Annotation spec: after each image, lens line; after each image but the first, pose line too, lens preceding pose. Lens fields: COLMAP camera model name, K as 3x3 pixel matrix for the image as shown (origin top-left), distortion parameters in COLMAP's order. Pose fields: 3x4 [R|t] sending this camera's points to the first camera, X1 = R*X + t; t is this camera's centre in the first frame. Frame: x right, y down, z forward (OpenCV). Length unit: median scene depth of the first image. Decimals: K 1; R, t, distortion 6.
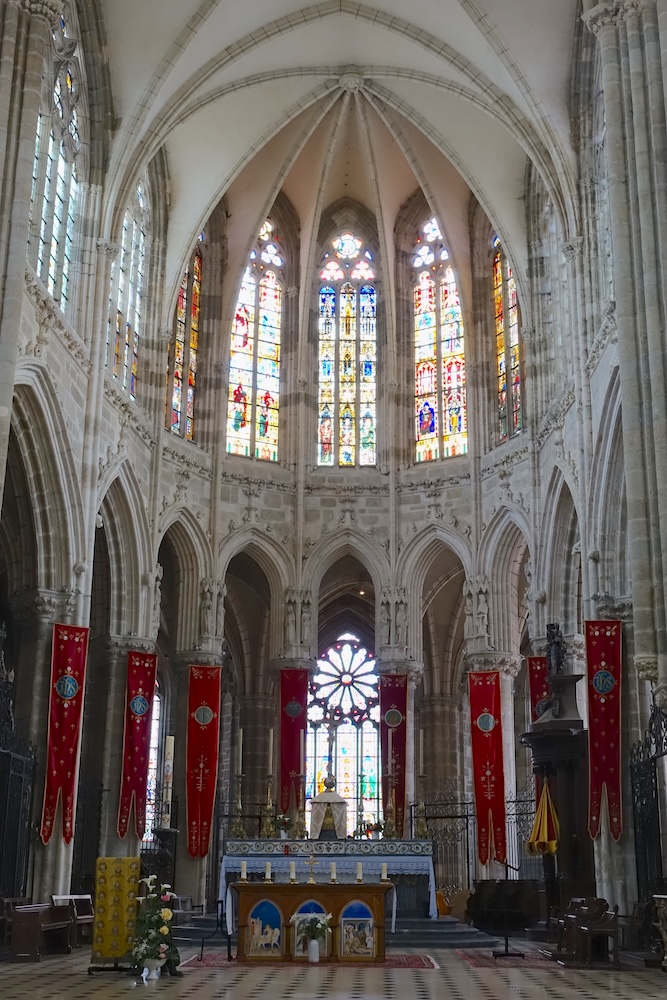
lens RADIAL K [[1199.0, 0, 333.5], [0, 1199.0, 500.0], [0, 0, 1]] dist [0.005929, -0.000225]
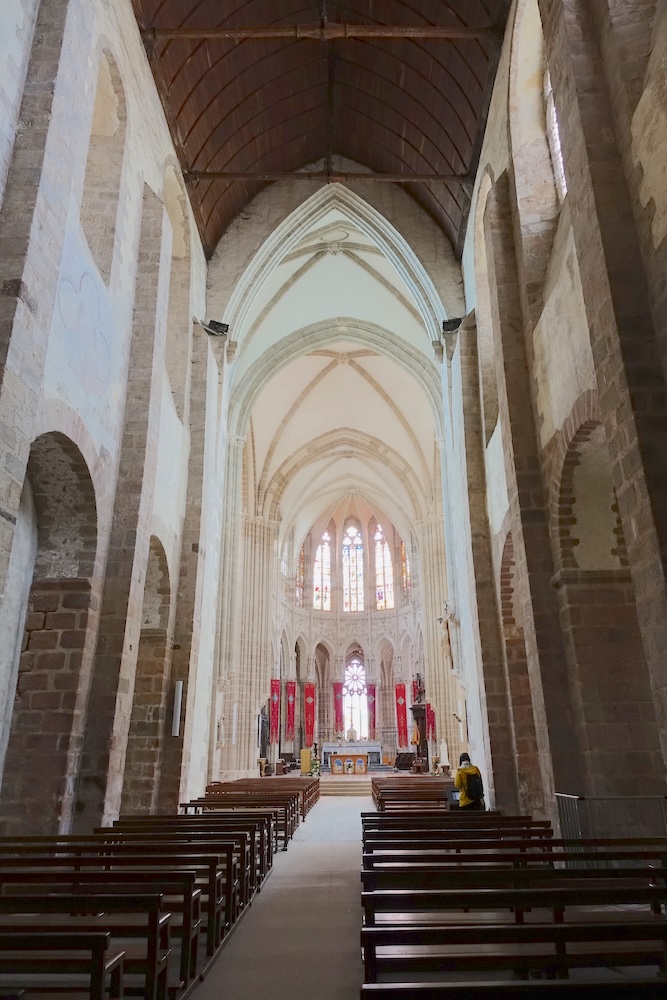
lens RADIAL K [[680.3, 0, 333.5], [0, 680.3, 500.0], [0, 0, 1]] dist [0.002199, 0.000161]
pose [[0.999644, -0.022799, -0.013895, -0.009427], [0.022110, 0.998610, -0.047837, -0.225053], [0.014966, 0.047512, 0.998759, -0.697880]]
